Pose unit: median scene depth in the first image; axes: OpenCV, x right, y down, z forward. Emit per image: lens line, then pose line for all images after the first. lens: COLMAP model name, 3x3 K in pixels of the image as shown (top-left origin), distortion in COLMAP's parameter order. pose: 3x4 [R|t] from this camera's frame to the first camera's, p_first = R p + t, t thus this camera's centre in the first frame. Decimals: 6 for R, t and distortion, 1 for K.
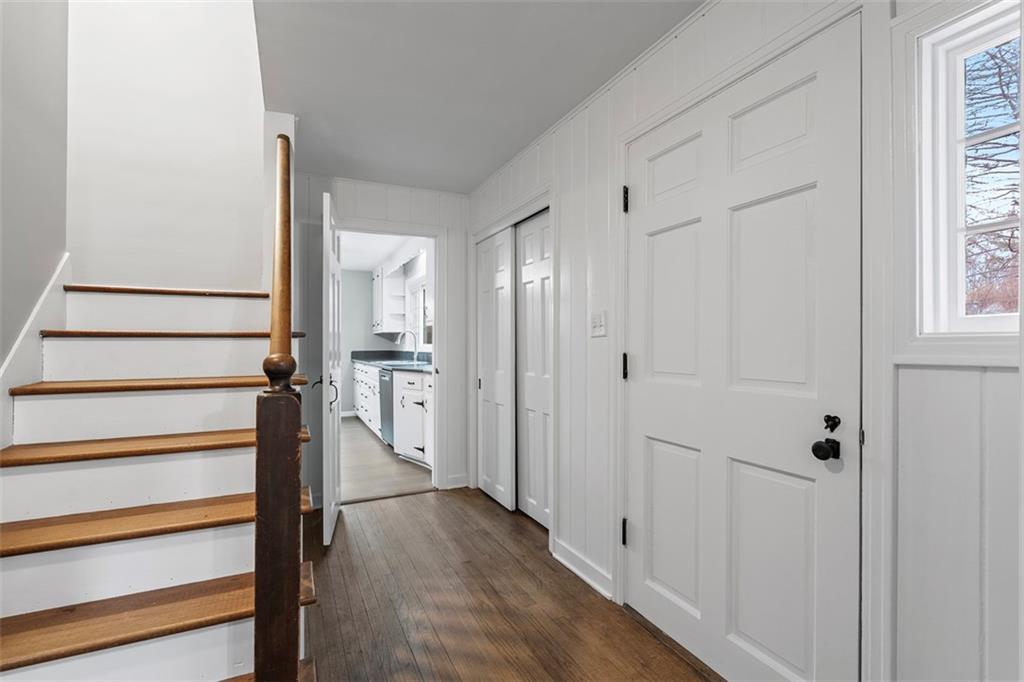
lens RADIAL K [[464.9, 0, 512.0], [0, 464.9, 339.8], [0, 0, 1]] dist [-0.003334, -0.000002]
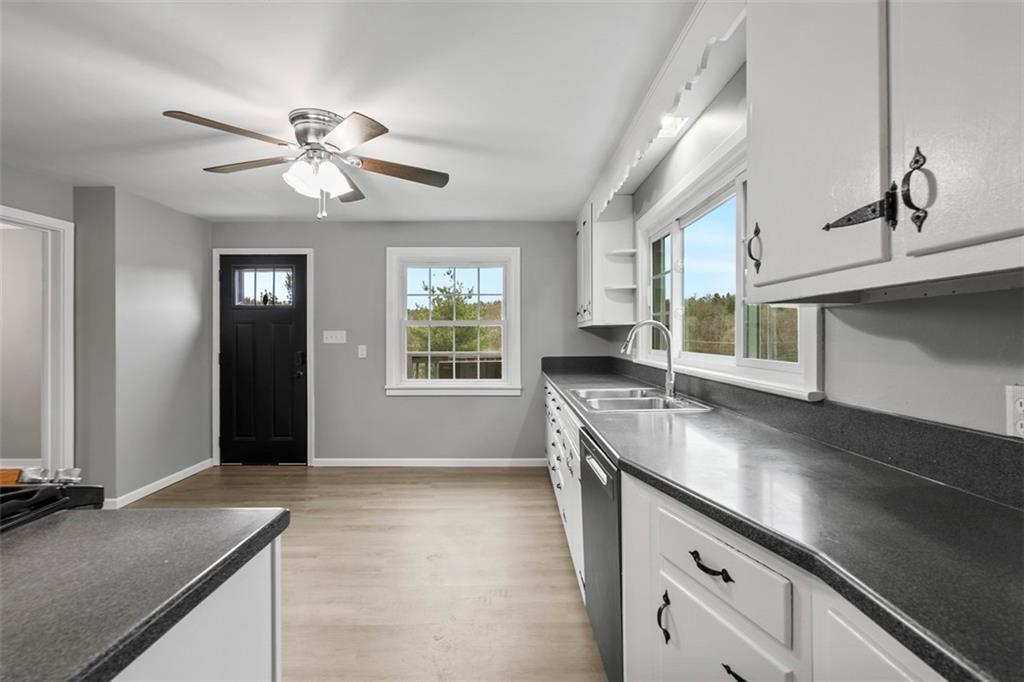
lens RADIAL K [[464.9, 0, 512.0], [0, 464.9, 336.5], [0, 0, 1]] dist [-0.003334, -0.000002]
pose [[0.899016, 0.002356, -0.437910, -0.127552], [-0.001463, 0.999996, 0.002377, -0.003957], [0.437914, -0.001497, 0.899016, 0.478547]]
